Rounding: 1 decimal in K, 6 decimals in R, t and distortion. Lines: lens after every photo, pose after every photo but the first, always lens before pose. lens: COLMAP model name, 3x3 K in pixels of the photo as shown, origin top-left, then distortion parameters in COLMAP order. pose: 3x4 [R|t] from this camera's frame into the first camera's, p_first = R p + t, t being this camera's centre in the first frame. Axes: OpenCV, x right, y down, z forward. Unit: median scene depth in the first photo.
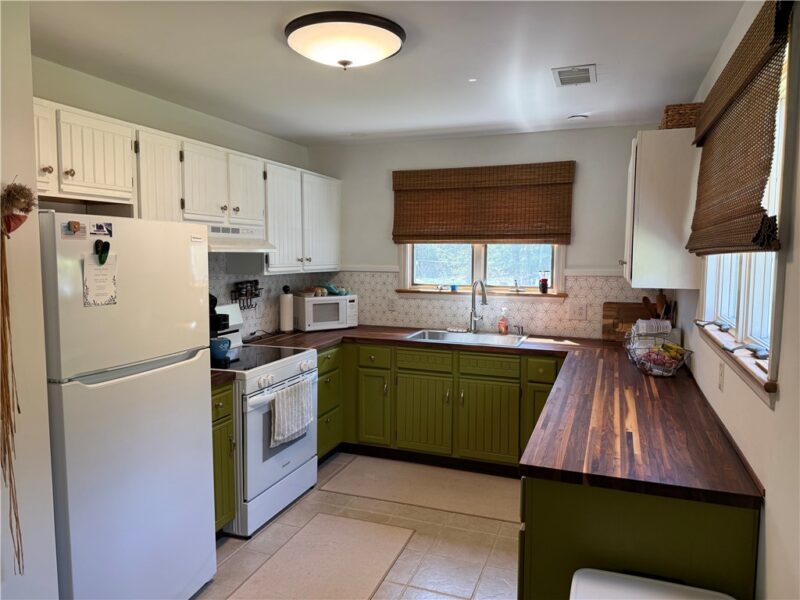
lens RADIAL K [[561.7, 0, 403.4], [0, 561.7, 298.0], [0, 0, 1]] dist [0.154910, -0.287397]
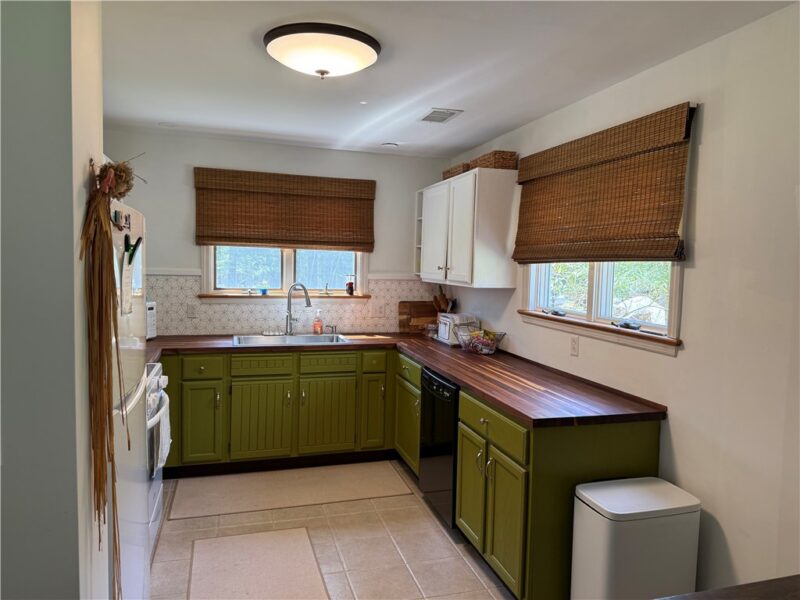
lens RADIAL K [[561.7, 0, 403.4], [0, 561.7, 298.0], [0, 0, 1]] dist [0.154910, -0.287397]
pose [[0.794911, -0.023100, 0.606286, -0.345581], [0.029493, 0.999565, -0.000583, 0.001058], [-0.606008, 0.018345, 0.795247, 0.054527]]
